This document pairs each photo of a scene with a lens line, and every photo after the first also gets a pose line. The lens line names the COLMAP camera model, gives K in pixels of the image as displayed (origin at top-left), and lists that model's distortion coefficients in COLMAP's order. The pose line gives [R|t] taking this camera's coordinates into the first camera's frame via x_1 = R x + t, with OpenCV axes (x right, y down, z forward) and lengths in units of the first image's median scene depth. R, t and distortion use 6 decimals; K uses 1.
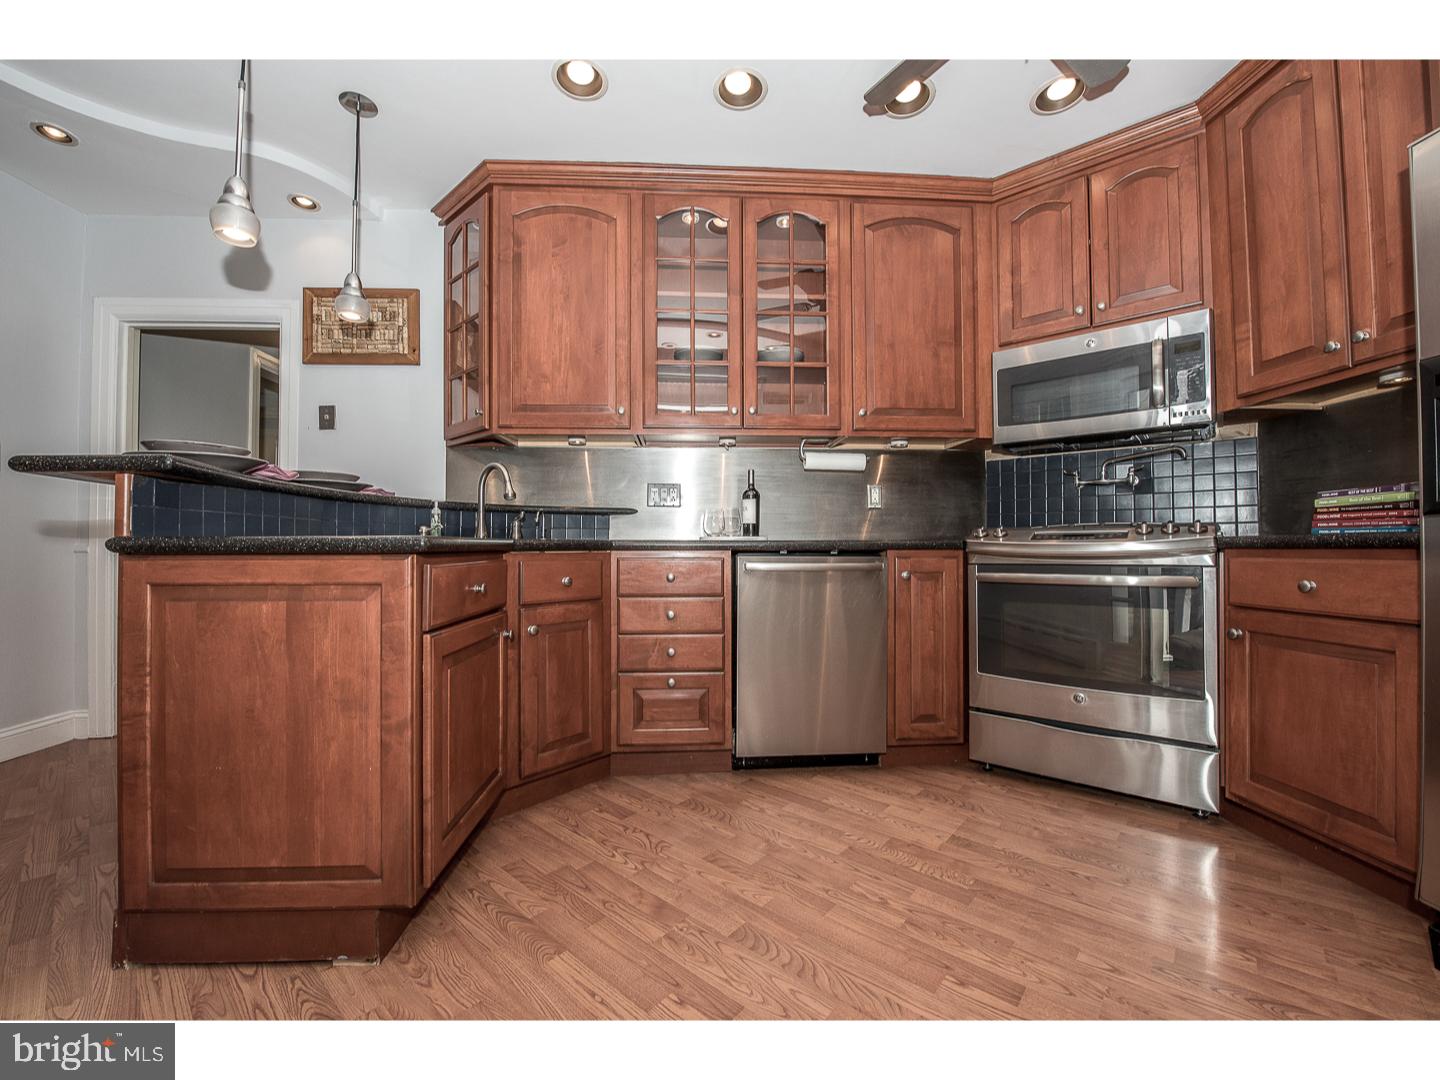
lens RADIAL K [[579.1, 0, 729.0], [0, 579.1, 542.2], [0, 0, 1]] dist [-0.020208, -0.001557]
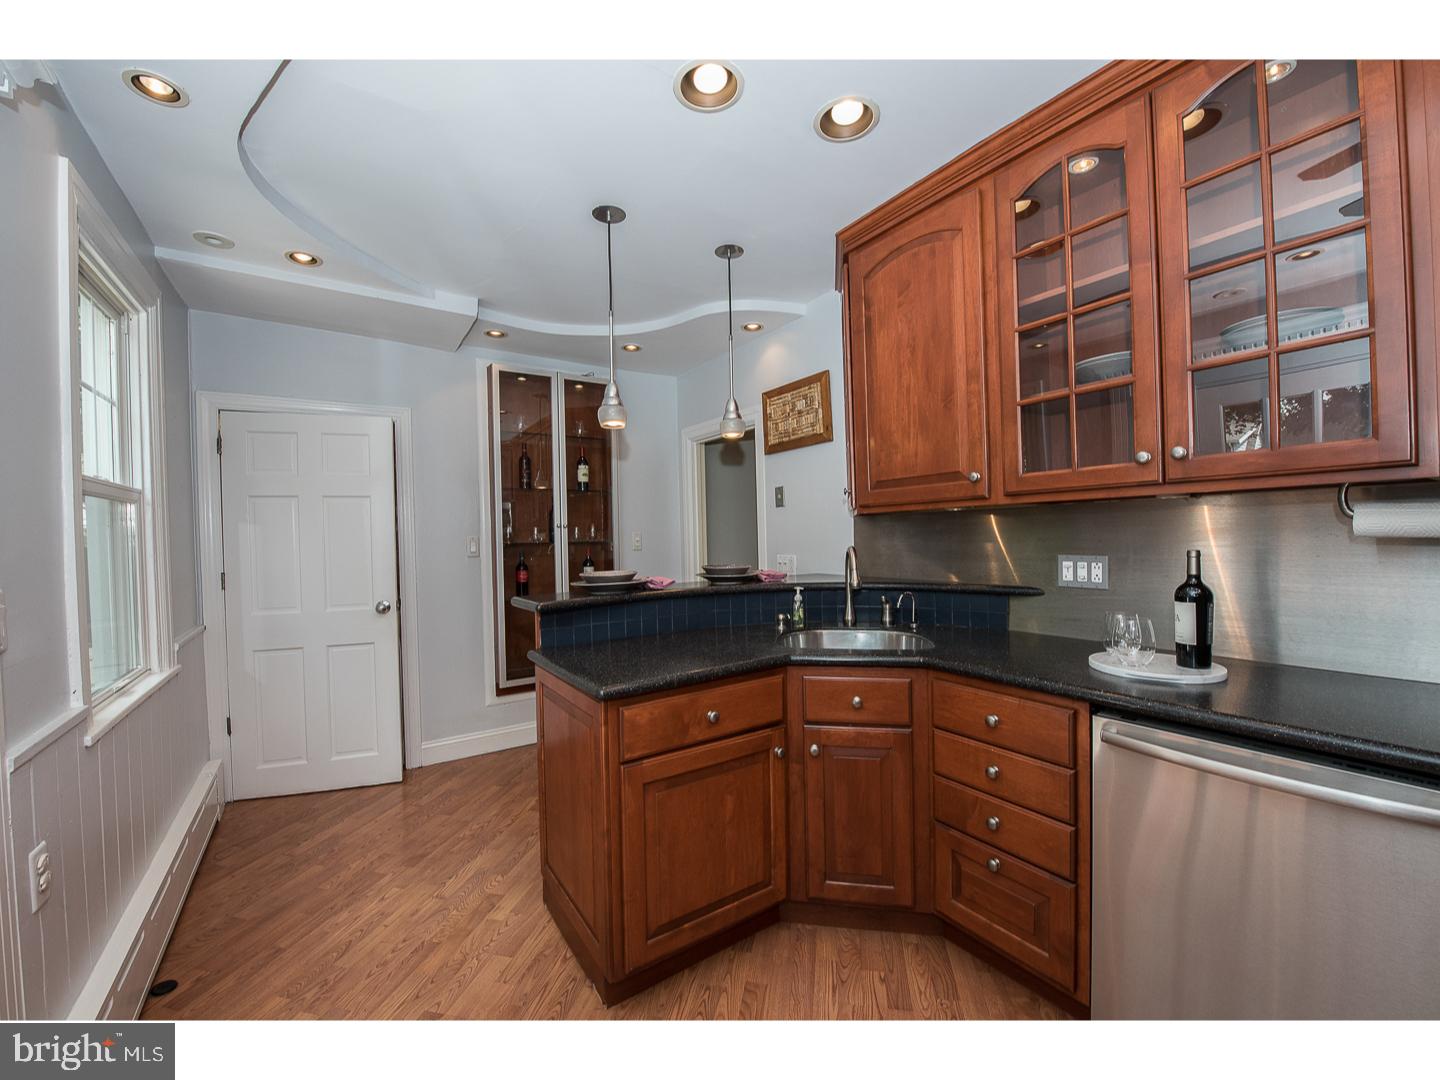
lens RADIAL K [[579.1, 0, 720.7], [0, 579.1, 538.8], [0, 0, 1]] dist [-0.020208, -0.001557]
pose [[0.484582, 0.000755, -0.874746, 0.312403], [0.030558, 0.999375, 0.017791, -0.163349], [0.874212, -0.035352, 0.484256, 0.317198]]
